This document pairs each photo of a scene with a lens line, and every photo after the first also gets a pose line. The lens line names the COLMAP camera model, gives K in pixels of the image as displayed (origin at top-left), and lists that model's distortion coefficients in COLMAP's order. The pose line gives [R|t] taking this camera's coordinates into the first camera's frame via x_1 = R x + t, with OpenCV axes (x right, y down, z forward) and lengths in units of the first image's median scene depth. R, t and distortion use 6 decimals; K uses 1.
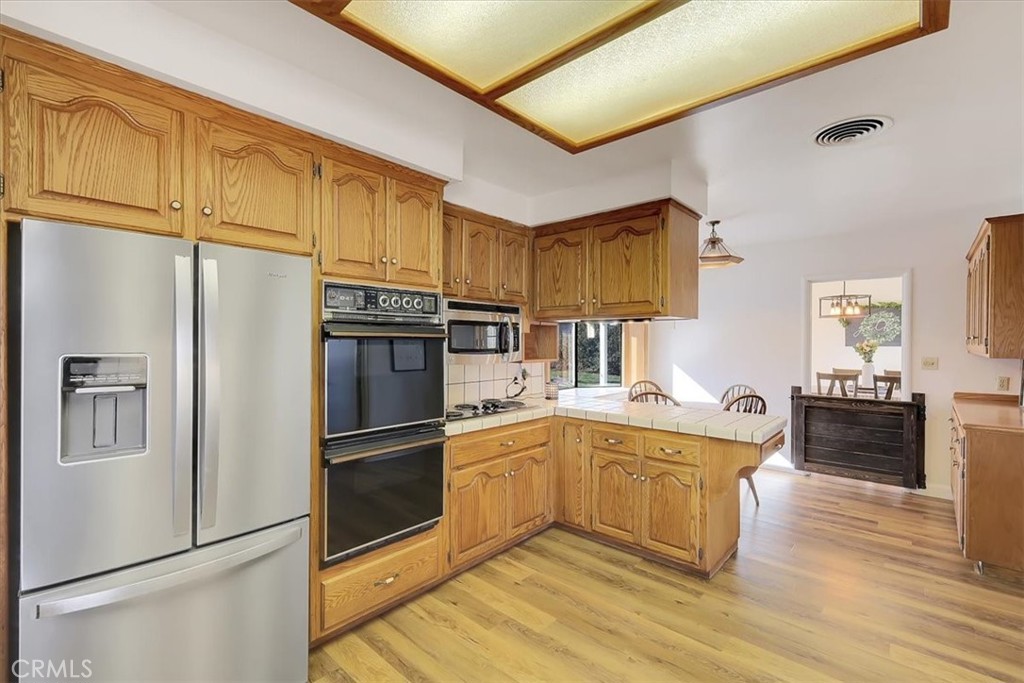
lens RADIAL K [[447.7, 0, 516.5], [0, 447.7, 345.9], [0, 0, 1]] dist [0.007691, -0.001101]
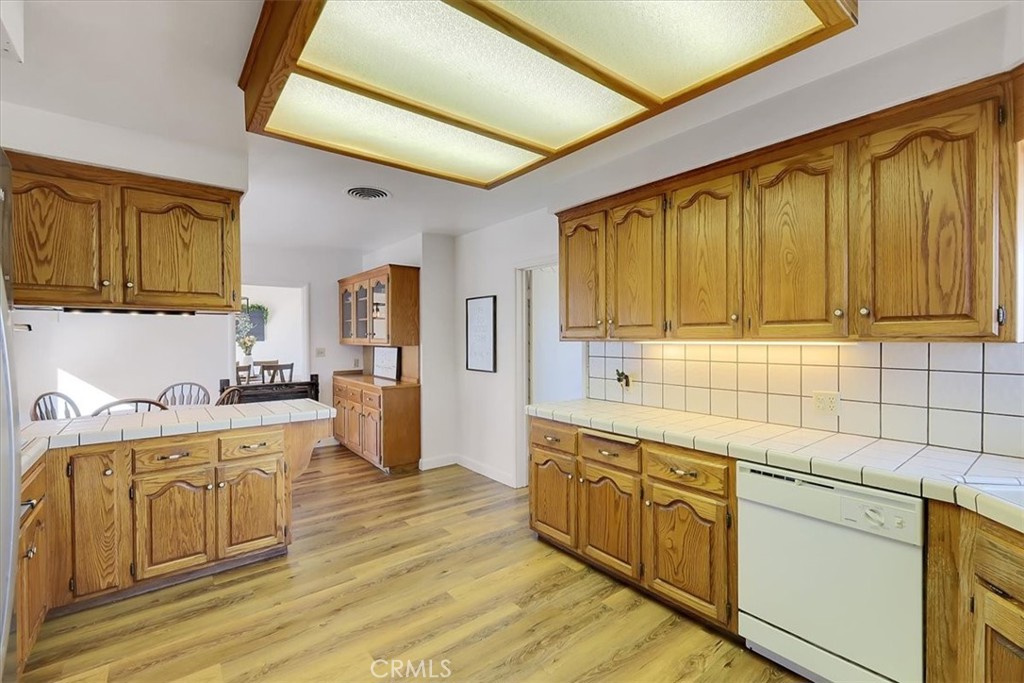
lens RADIAL K [[447.7, 0, 511.4], [0, 447.7, 342.8], [0, 0, 1]] dist [0.007691, -0.001101]
pose [[0.175515, -0.016339, 0.984341, -0.556396], [0.015867, 0.999779, 0.013766, -0.001676], [-0.984349, 0.013203, 0.175735, 0.258016]]
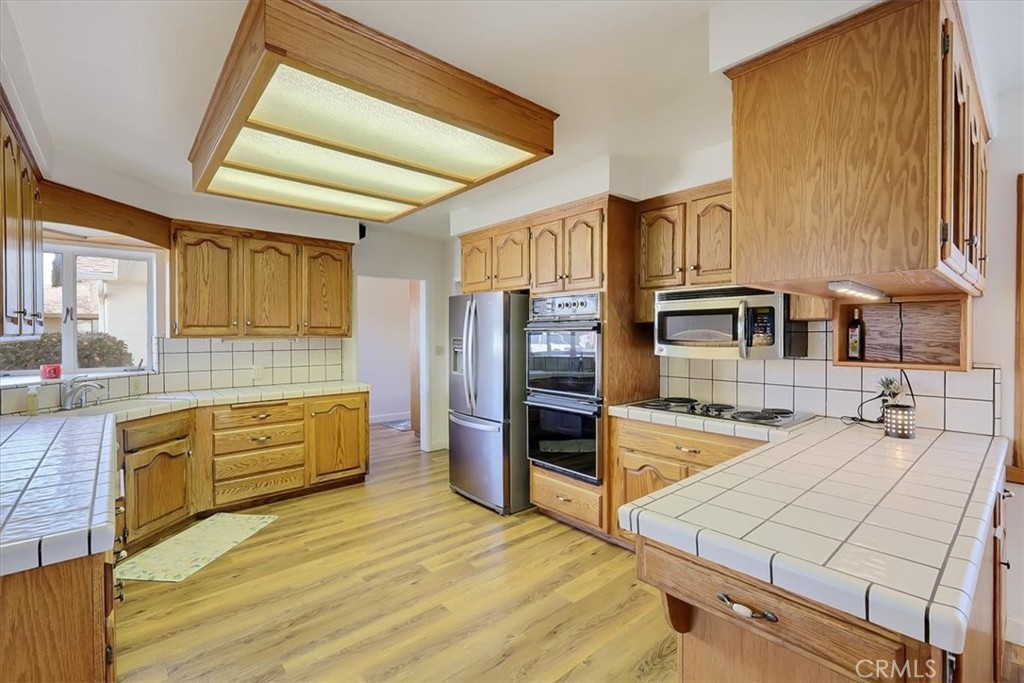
lens RADIAL K [[447.7, 0, 515.1], [0, 447.7, 341.3], [0, 0, 1]] dist [0.007691, -0.001101]
pose [[-0.115772, 0.011113, -0.993214, 0.965582], [-0.010274, 0.999871, 0.012385, 0.000557], [0.993223, 0.011638, -0.115643, 0.845930]]
